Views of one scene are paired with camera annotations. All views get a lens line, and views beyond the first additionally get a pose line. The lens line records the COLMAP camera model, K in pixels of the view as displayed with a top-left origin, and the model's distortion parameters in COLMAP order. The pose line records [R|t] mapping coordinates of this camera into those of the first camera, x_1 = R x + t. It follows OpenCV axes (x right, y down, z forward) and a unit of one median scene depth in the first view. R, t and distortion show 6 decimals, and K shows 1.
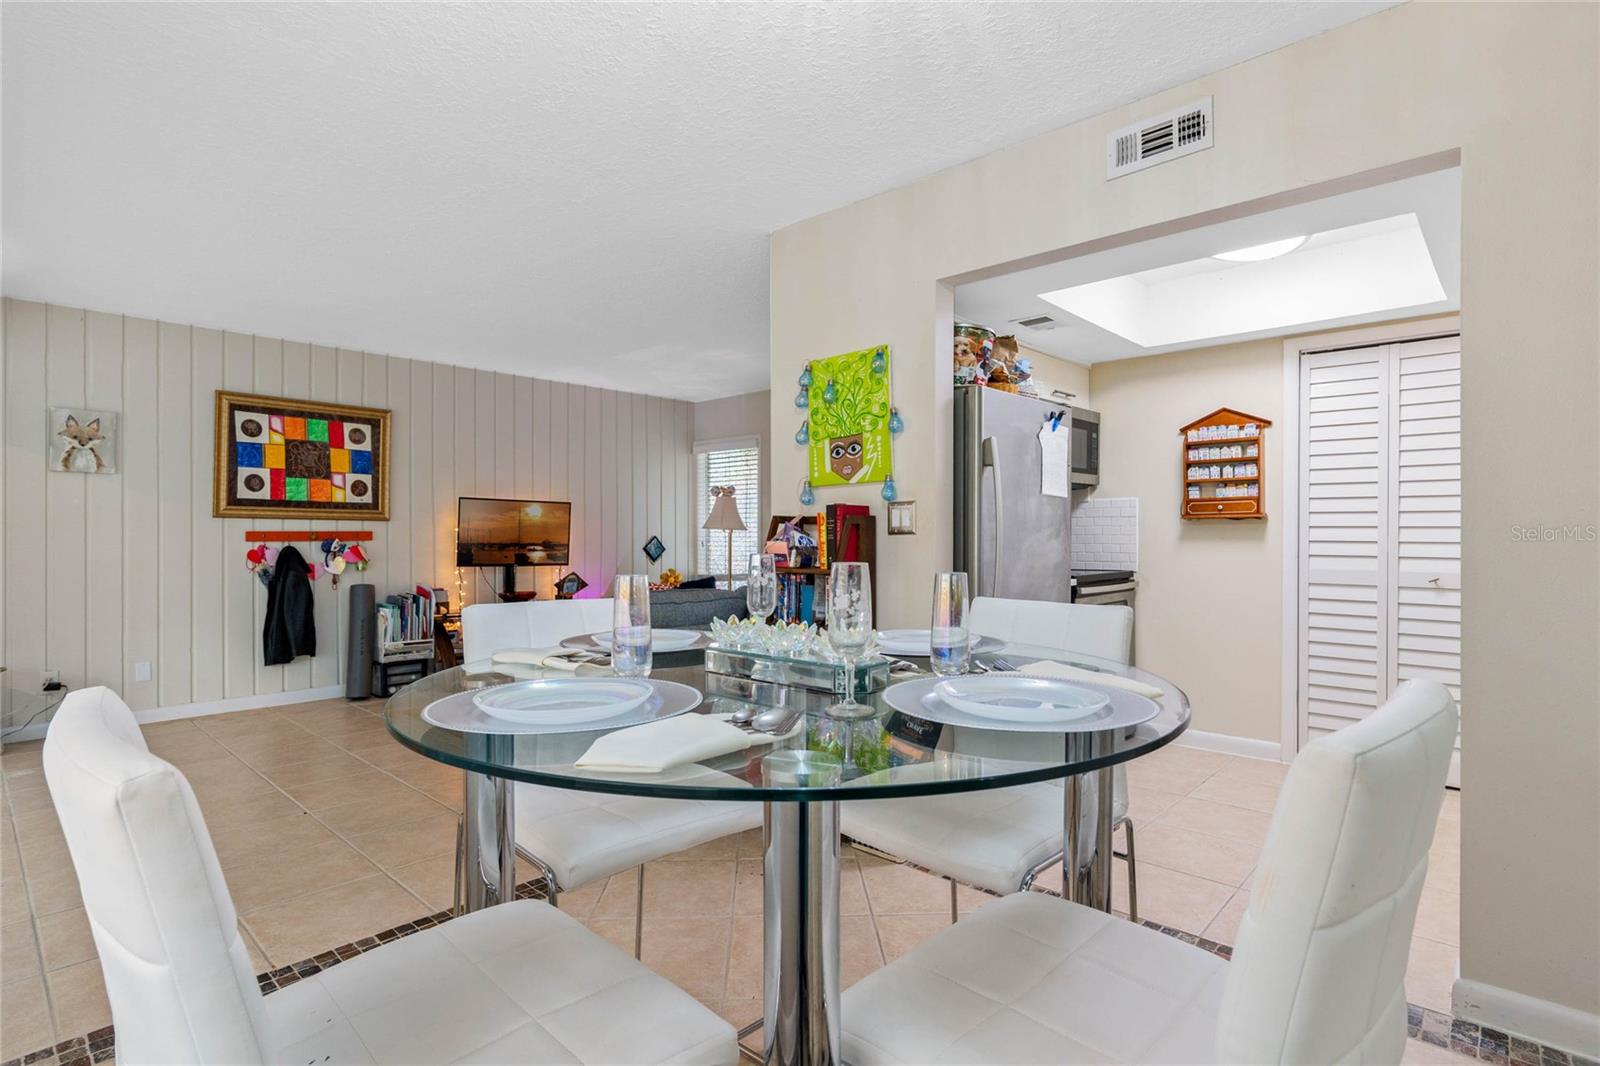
lens RADIAL K [[793.3, 0, 814.0], [0, 793.3, 536.7], [0, 0, 1]] dist [0.000914, 0.002153]
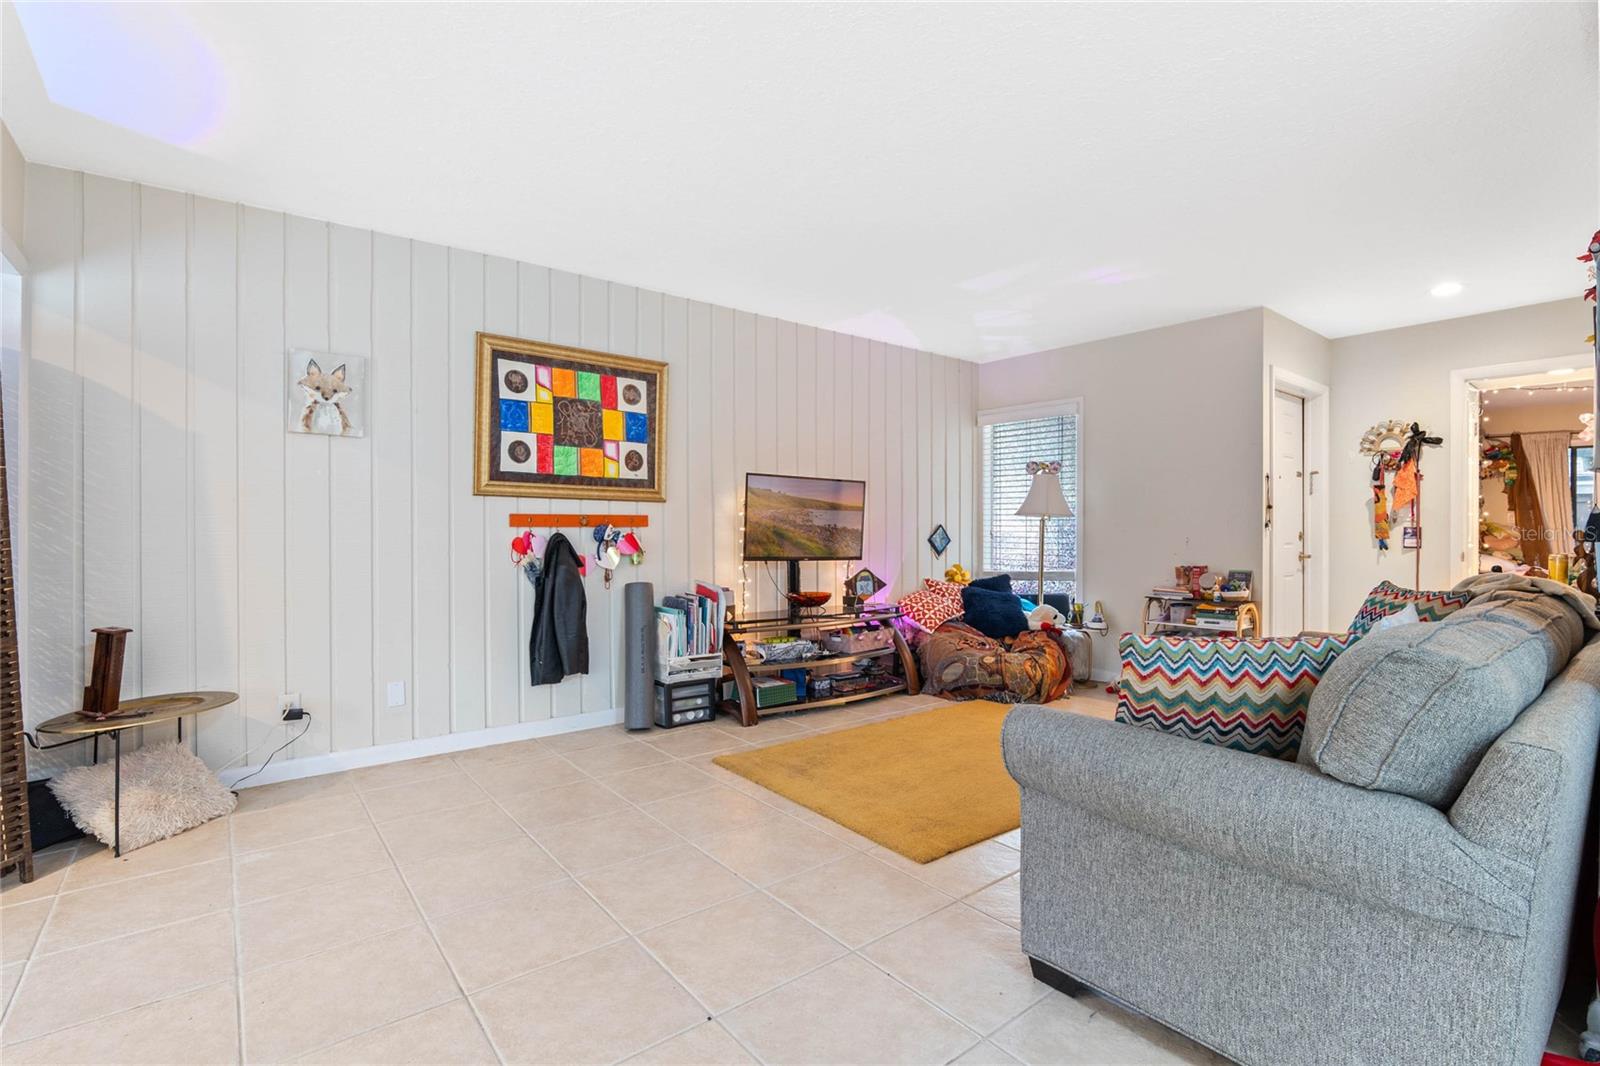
lens RADIAL K [[749.3, 0, 840.6], [0, 749.3, 540.6], [0, 0, 1]] dist [-0.023143, 0.007118]
pose [[0.991691, 0.006018, -0.128505, -0.283744], [-0.004246, 0.999892, 0.014061, 0.007371], [0.128575, -0.013399, 0.991609, 0.298820]]
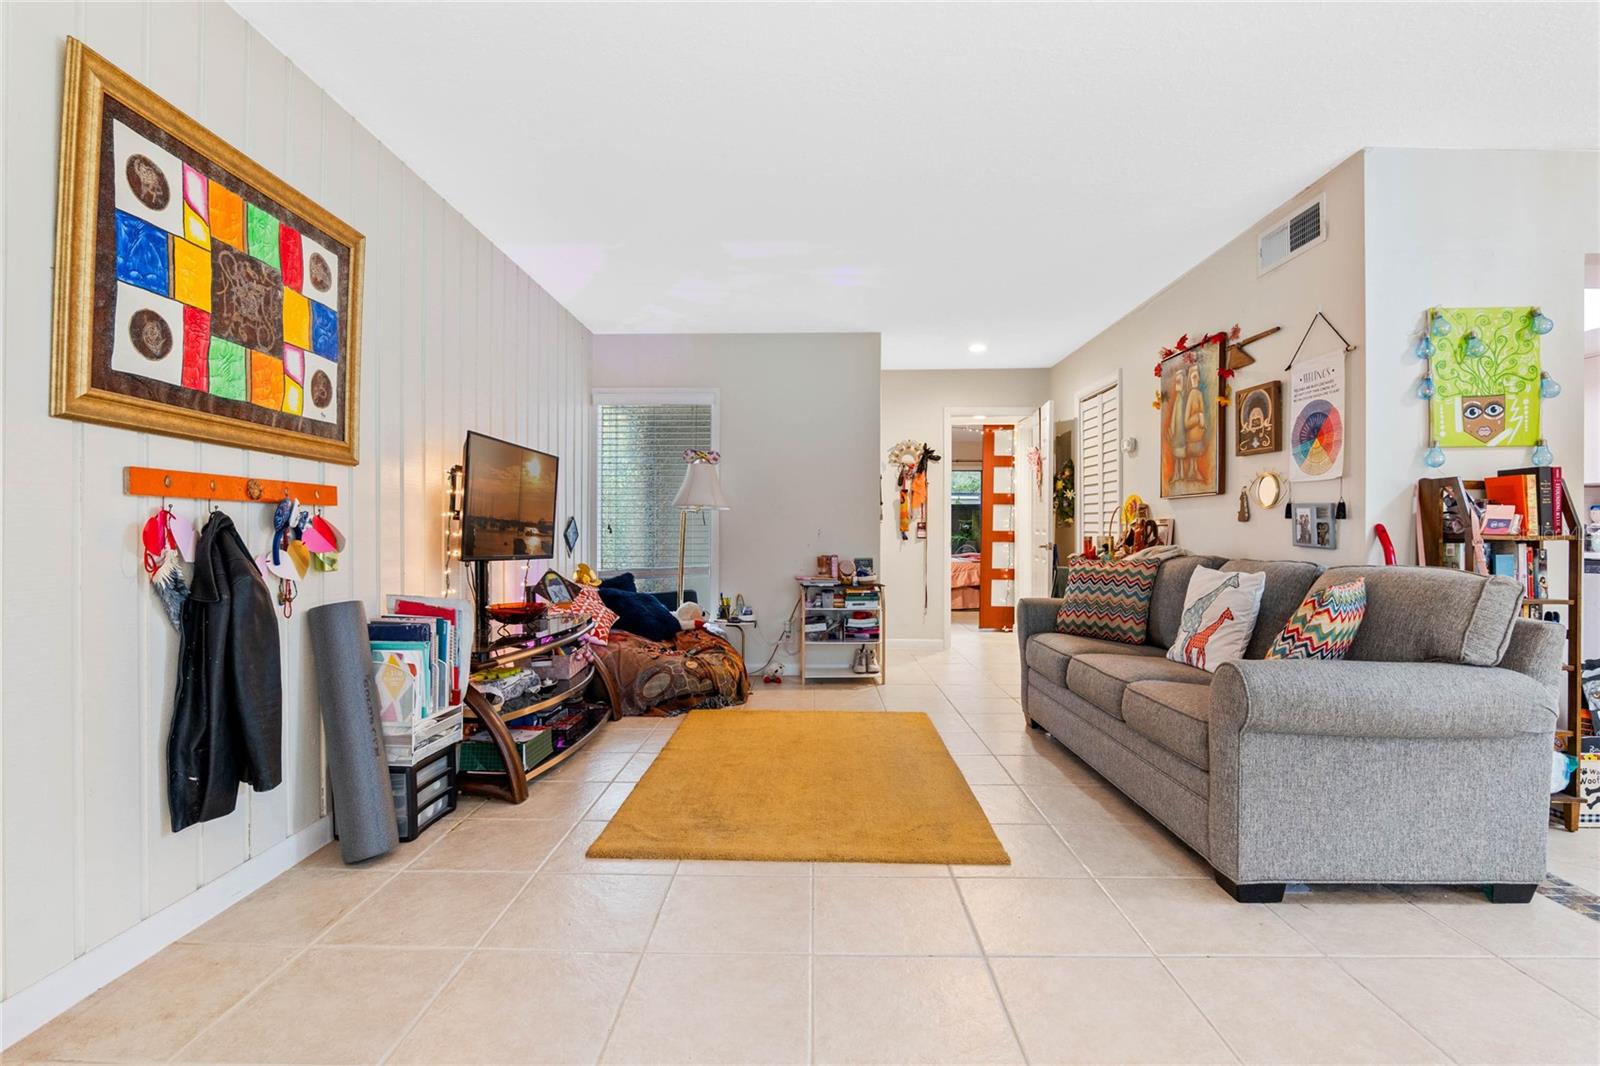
lens RADIAL K [[749.3, 0, 819.6], [0, 749.3, 534.5], [0, 0, 1]] dist [-0.023143, 0.007118]
pose [[0.739057, 0.000021, 0.673643, -0.674082], [0.002062, 0.999995, -0.002293, 0.023735], [-0.673639, 0.003084, 0.739054, 0.520131]]
